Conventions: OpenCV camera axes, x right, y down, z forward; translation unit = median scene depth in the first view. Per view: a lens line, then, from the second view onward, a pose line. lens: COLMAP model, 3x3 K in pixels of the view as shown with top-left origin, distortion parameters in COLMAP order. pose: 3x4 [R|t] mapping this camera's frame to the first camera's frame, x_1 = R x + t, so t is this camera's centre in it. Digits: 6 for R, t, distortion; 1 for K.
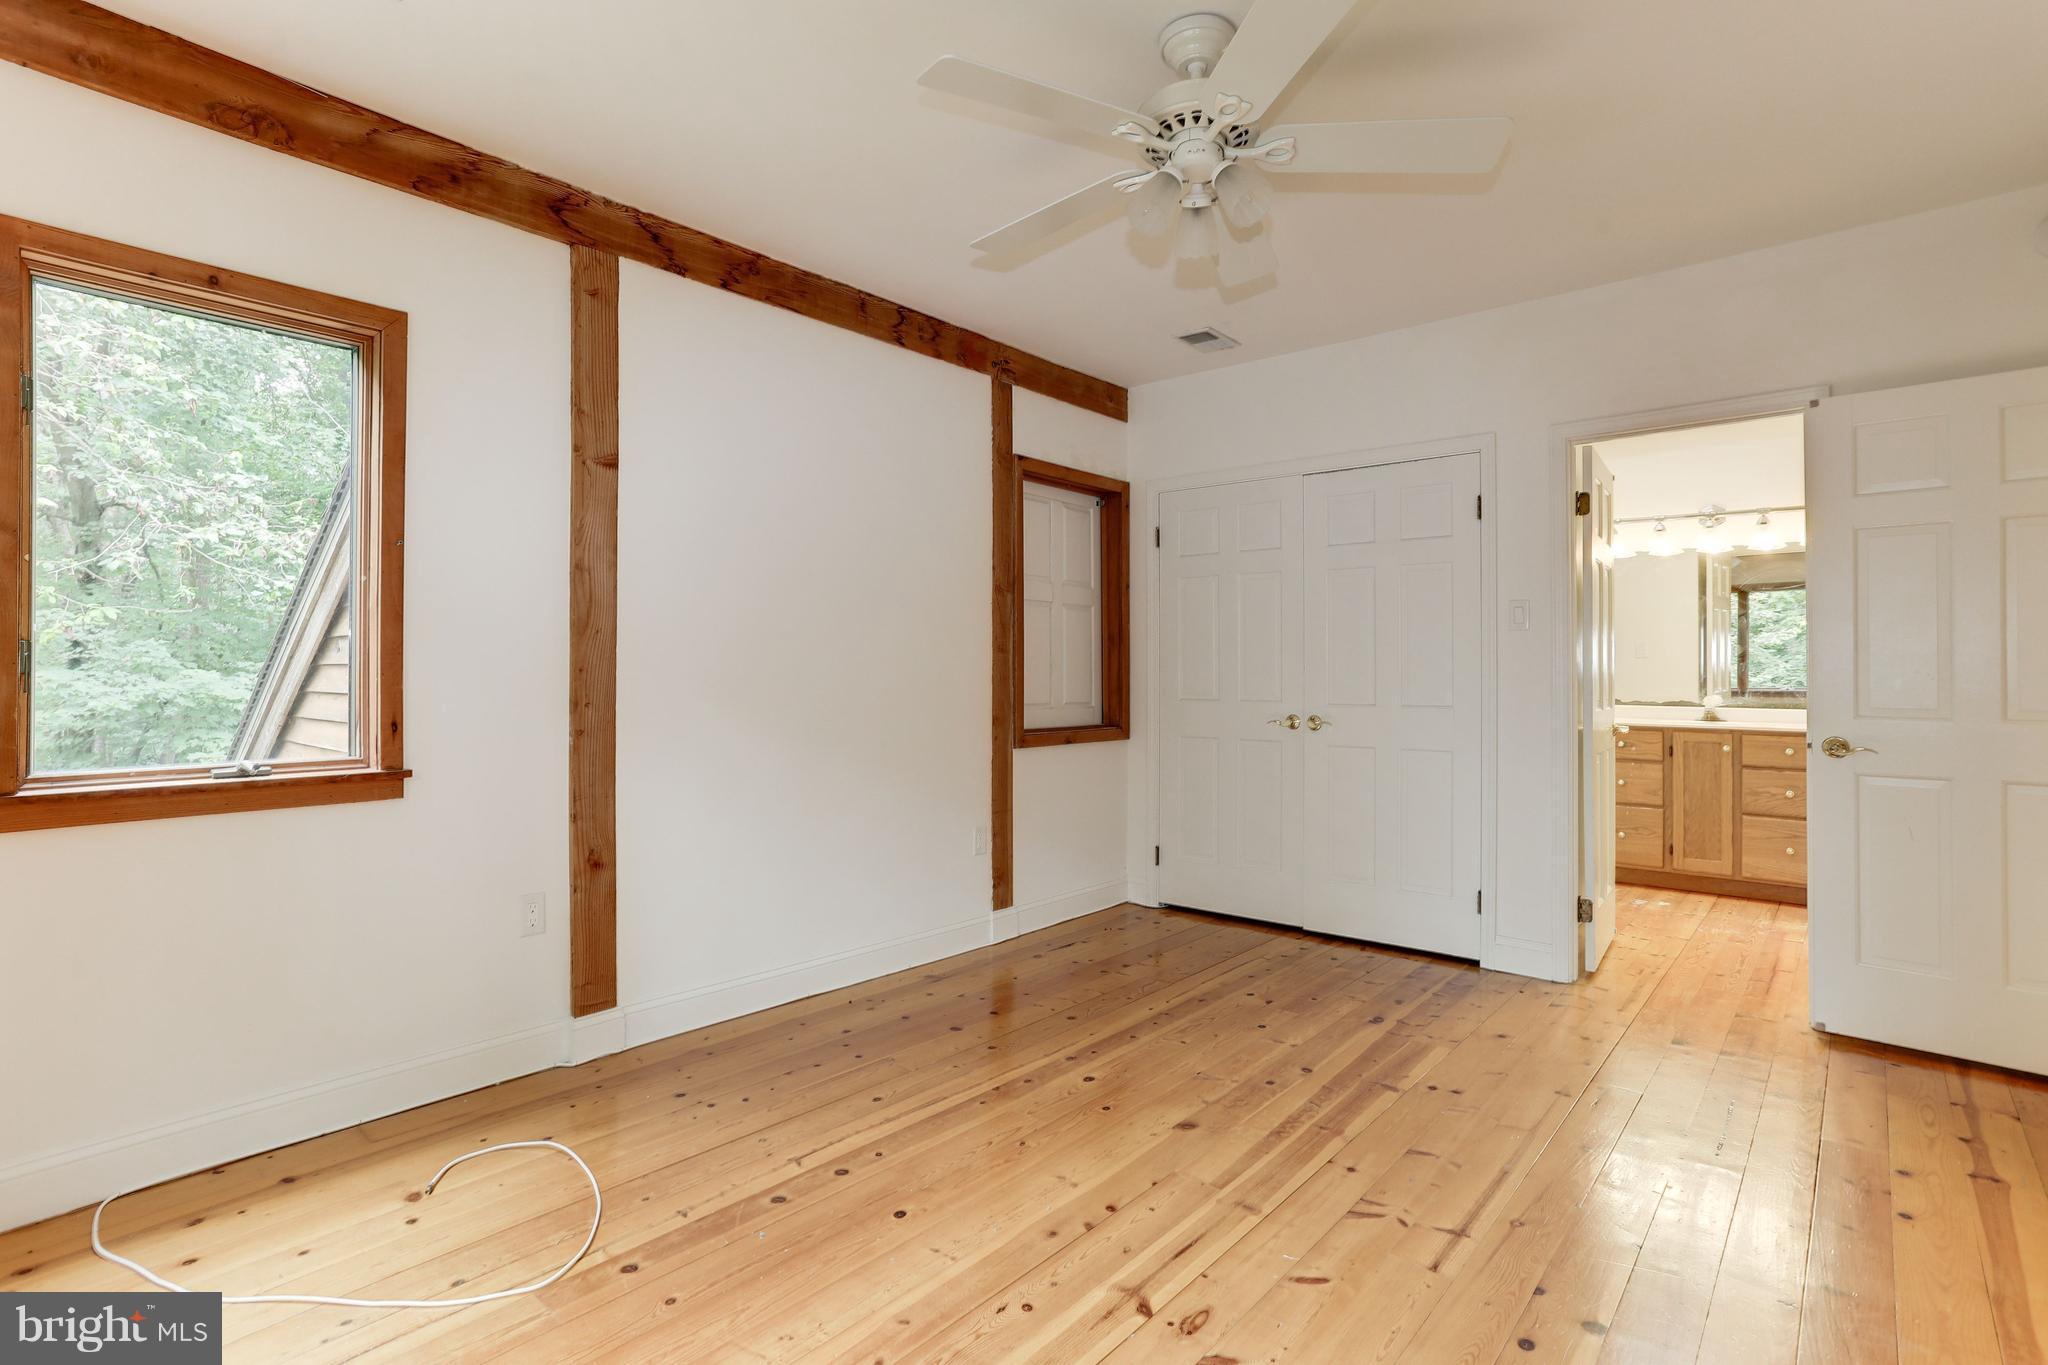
lens RADIAL K [[963.2, 0, 1032.3], [0, 963.2, 670.9], [0, 0, 1]] dist [-0.046287, 0.021760]
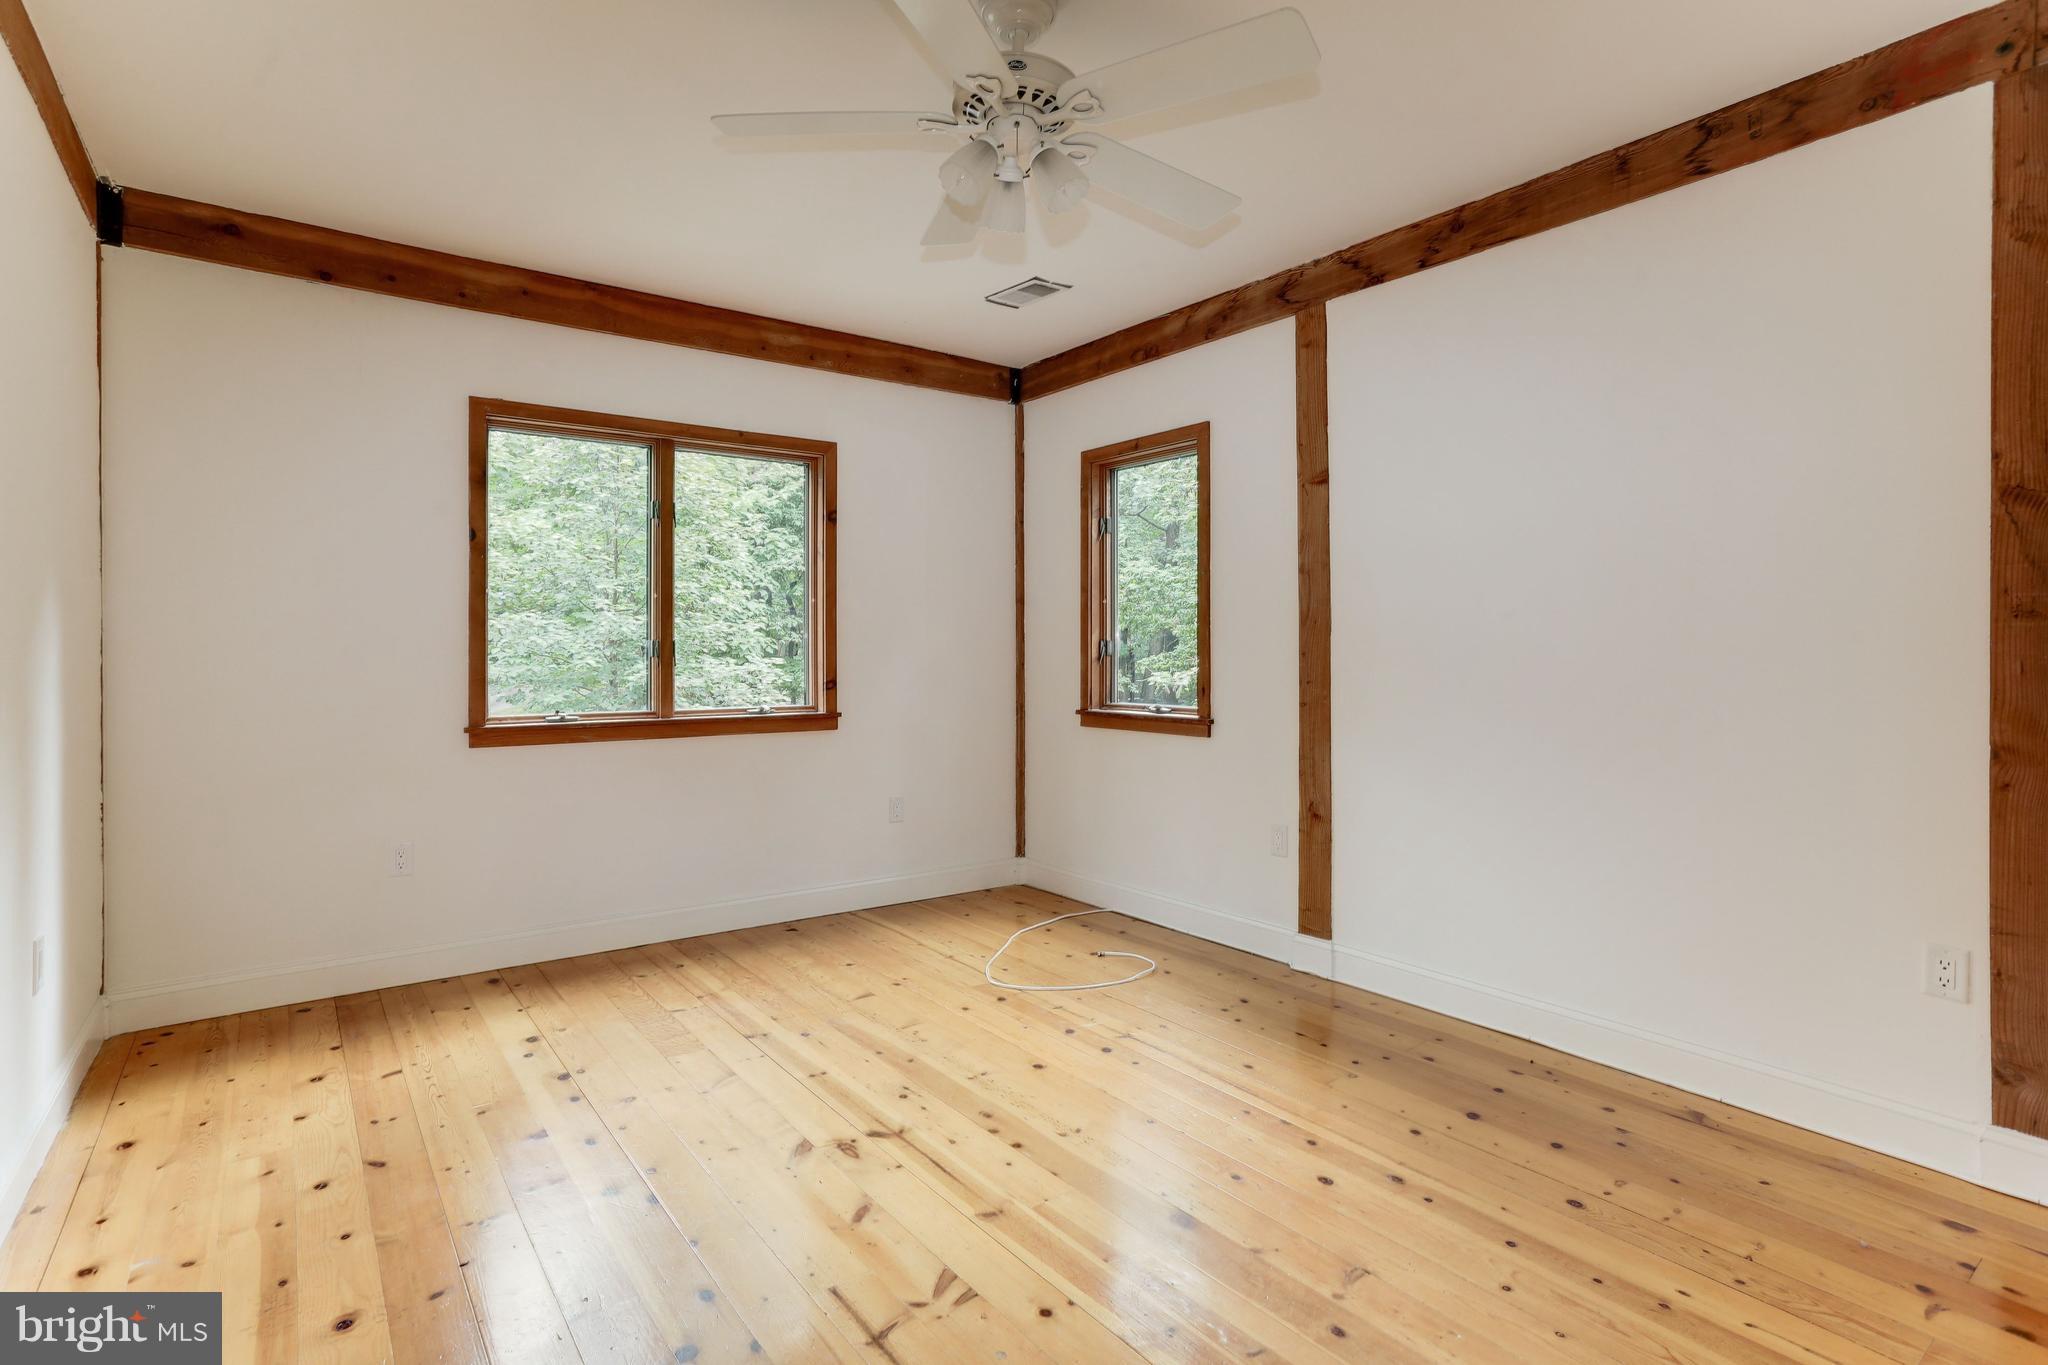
lens RADIAL K [[1026.4, 0, 1020.4], [0, 1026.4, 661.9], [0, 0, 1]] dist [-0.051133, 0.035124]
pose [[-0.206048, 0.006497, -0.978520, 0.884609], [-0.000405, 0.999977, 0.006725, 0.000673], [0.978542, 0.001782, -0.206041, 0.899309]]
